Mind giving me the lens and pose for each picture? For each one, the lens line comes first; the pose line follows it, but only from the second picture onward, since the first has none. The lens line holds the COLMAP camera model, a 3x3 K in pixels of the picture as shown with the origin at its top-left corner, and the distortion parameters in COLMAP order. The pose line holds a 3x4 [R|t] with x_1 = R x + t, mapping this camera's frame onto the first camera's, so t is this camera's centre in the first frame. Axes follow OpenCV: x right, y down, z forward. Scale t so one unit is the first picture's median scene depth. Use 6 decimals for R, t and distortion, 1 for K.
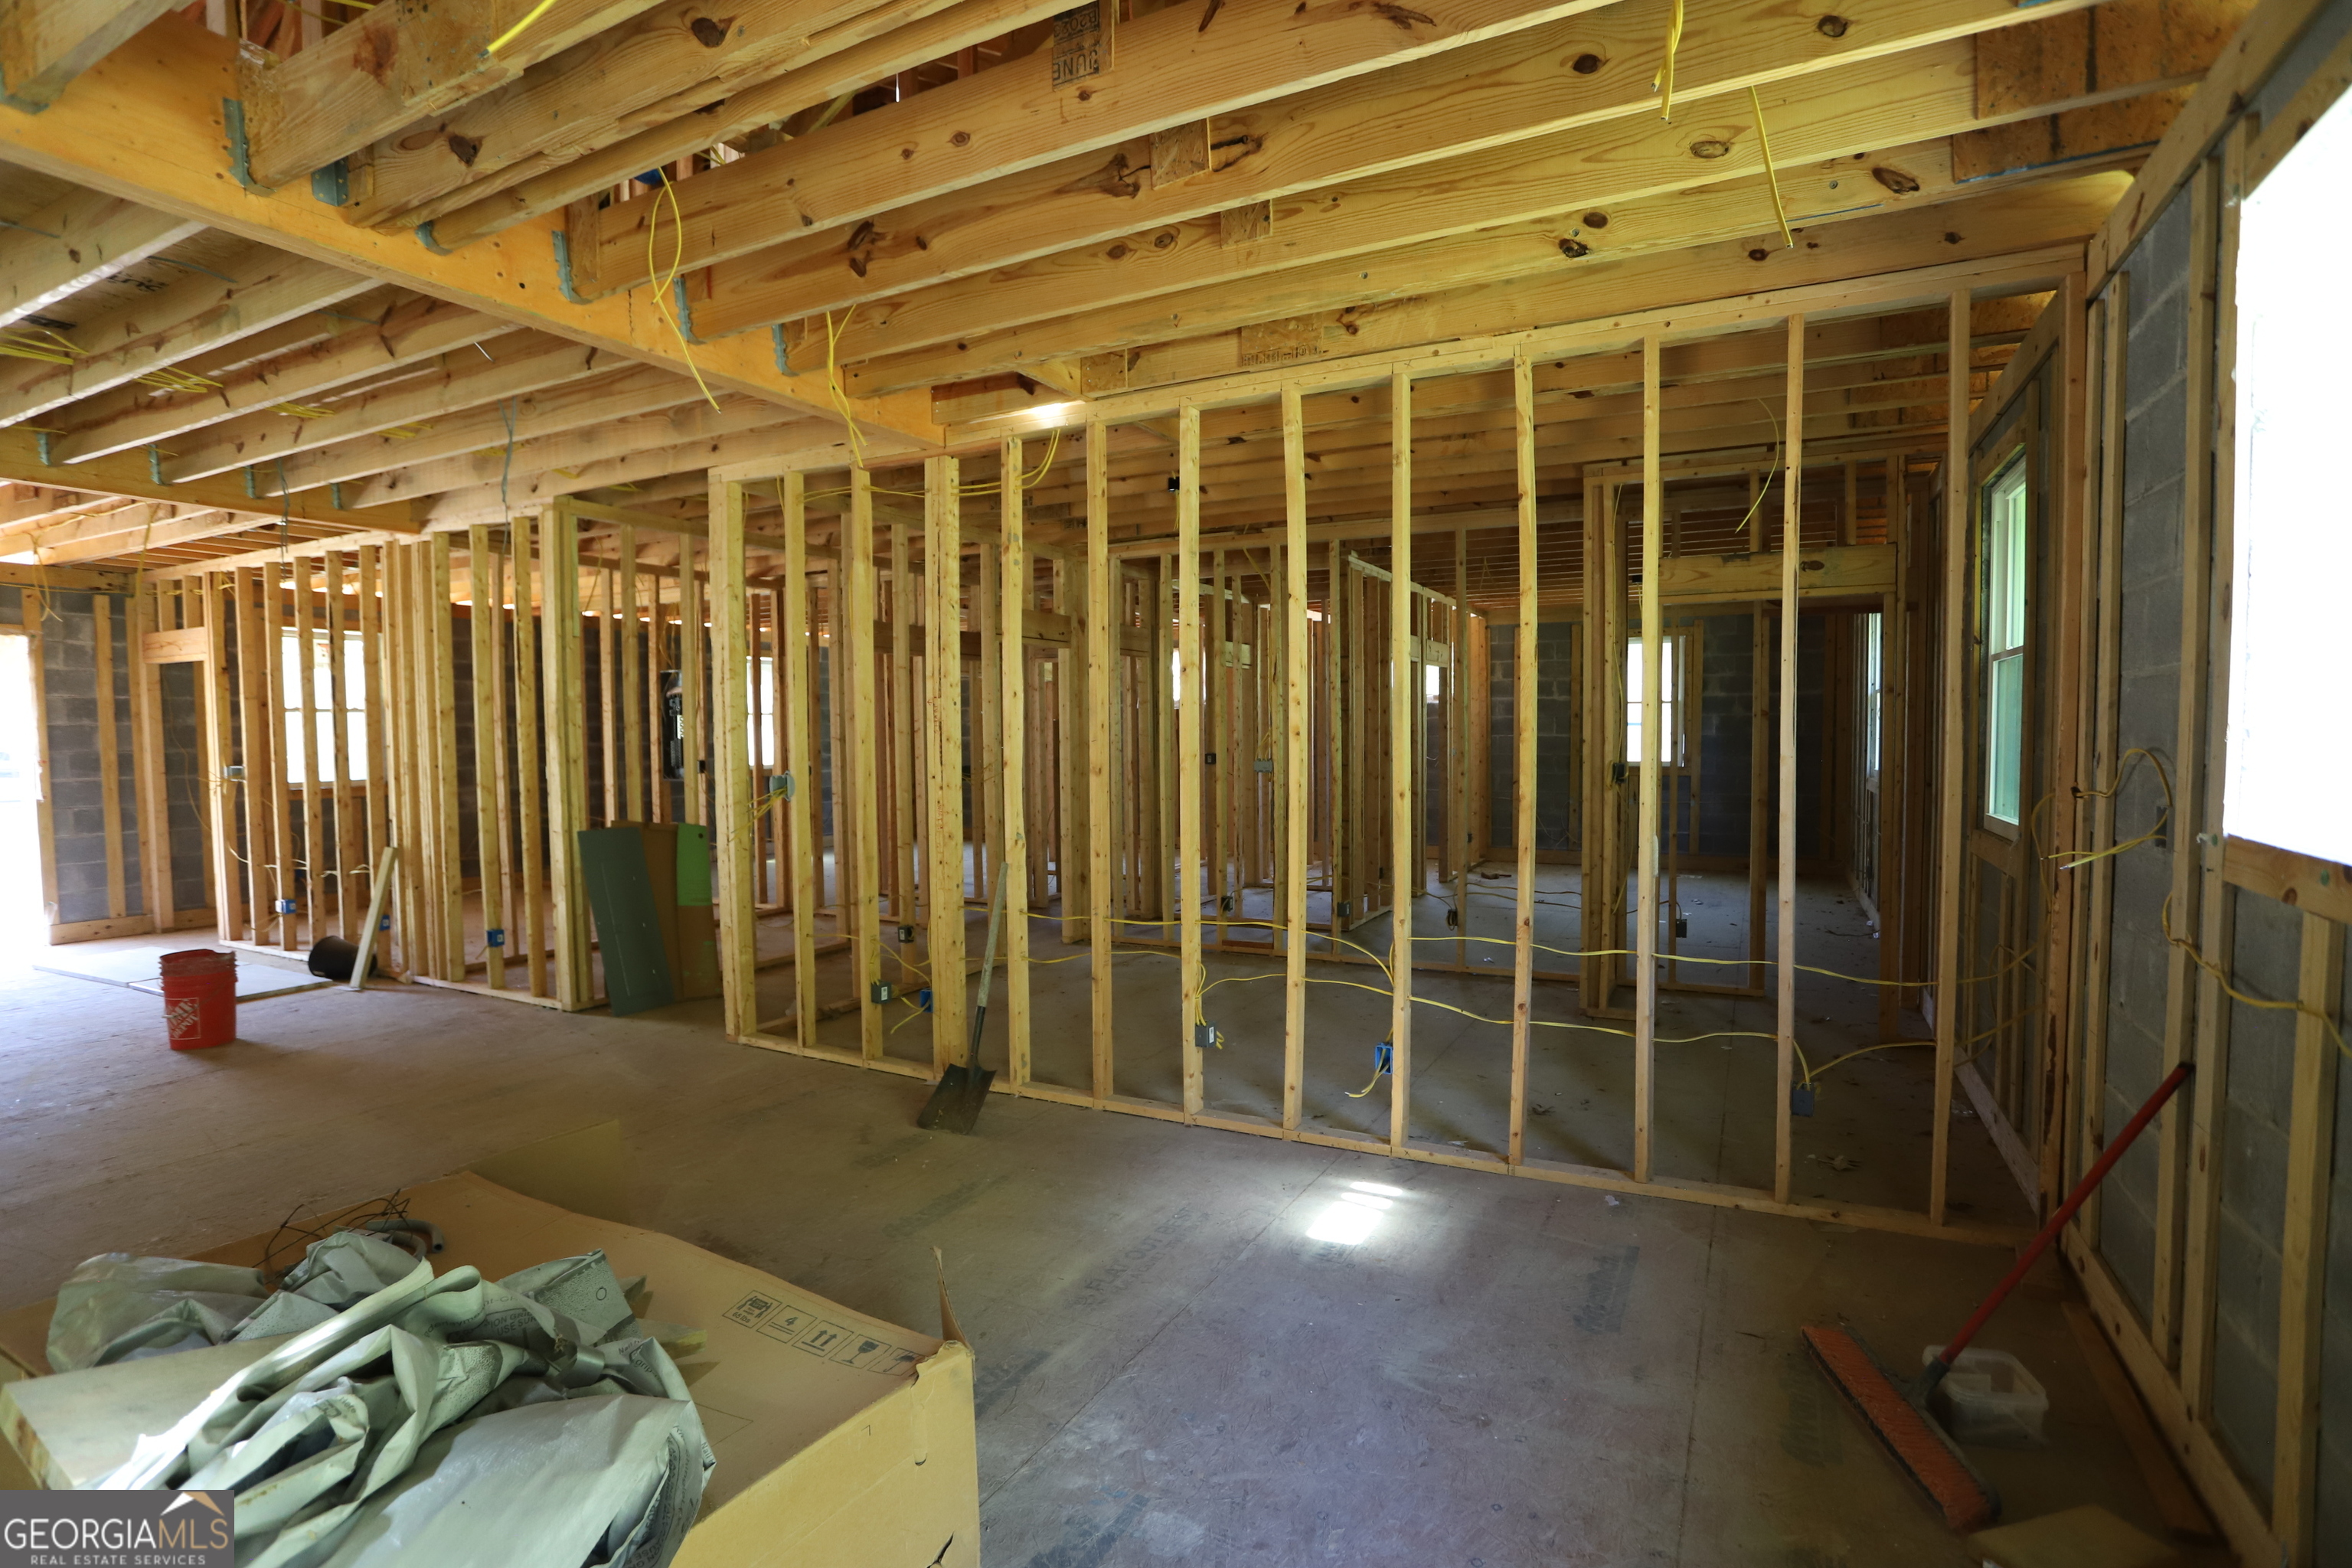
lens RADIAL K [[1155.0, 0, 1179.8], [0, 1155.0, 790.3], [0, 0, 1]] dist [-0.057241, 0.027486]
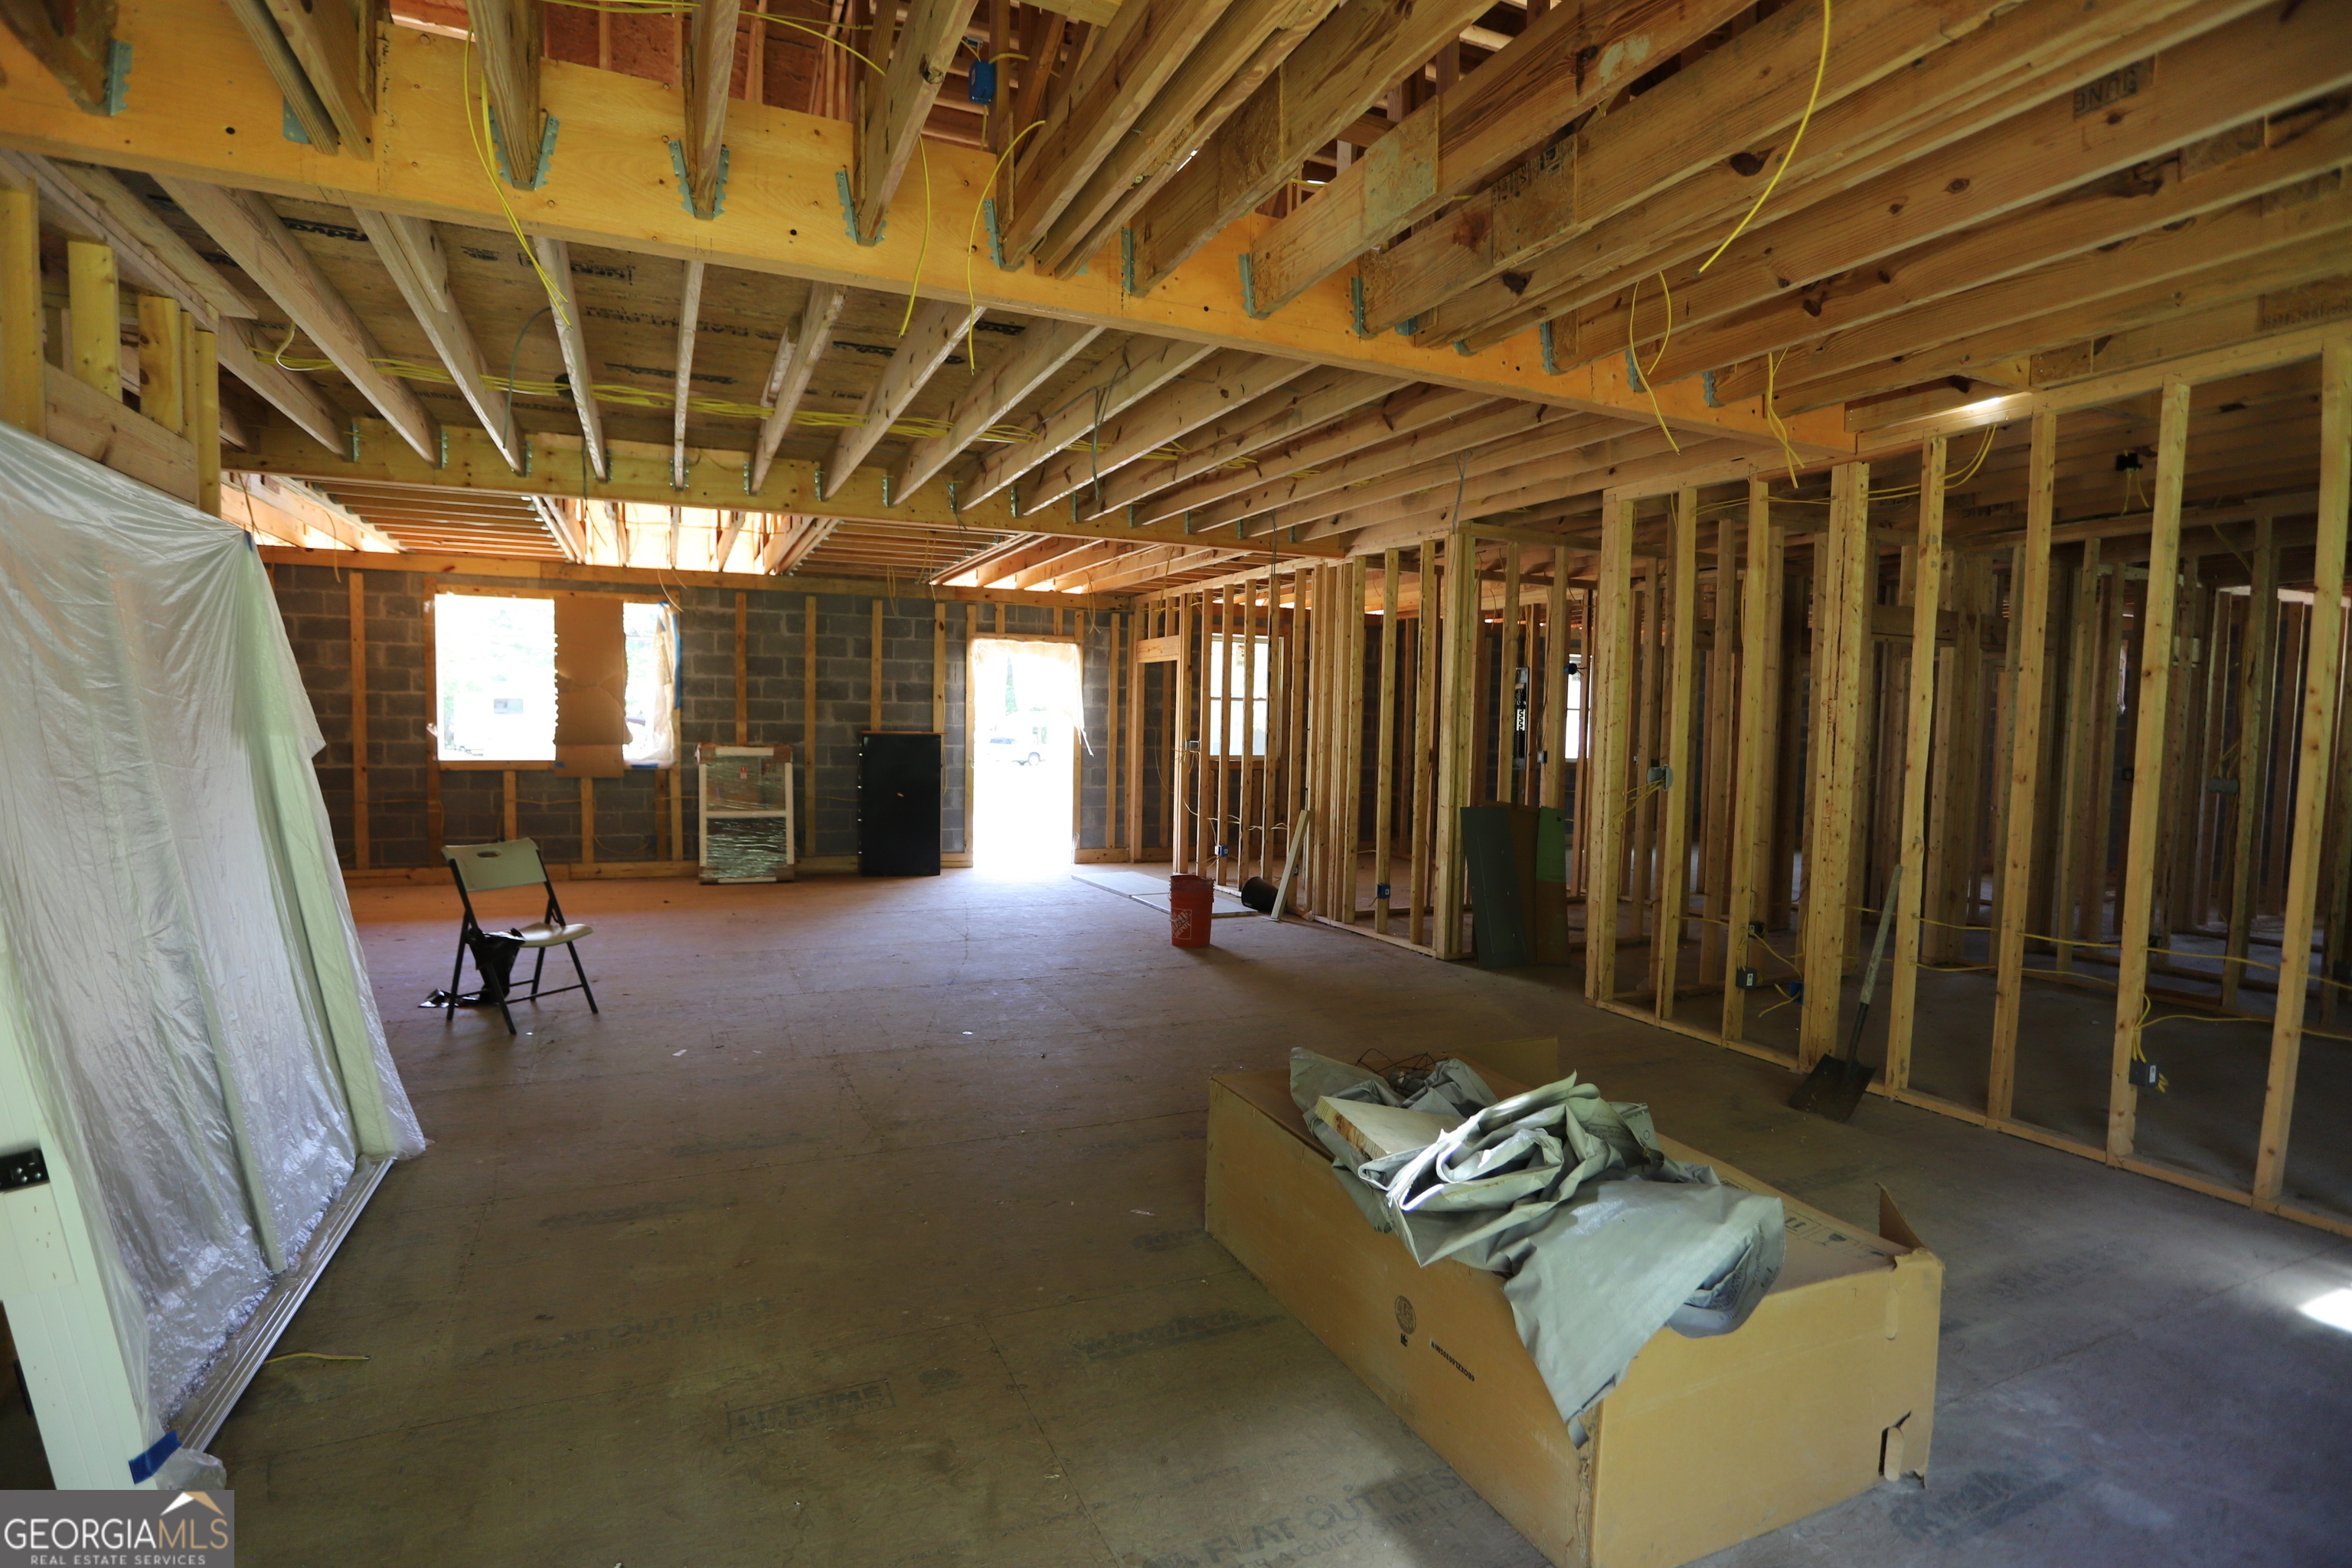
lens RADIAL K [[1155.0, 0, 1188.6], [0, 1155.0, 794.8], [0, 0, 1]] dist [-0.057241, 0.027486]
pose [[0.794155, 0.061475, -0.604598, -0.052401], [-0.056515, 0.998030, 0.027246, 0.009875], [0.605082, 0.012531, 0.796064, -0.164023]]
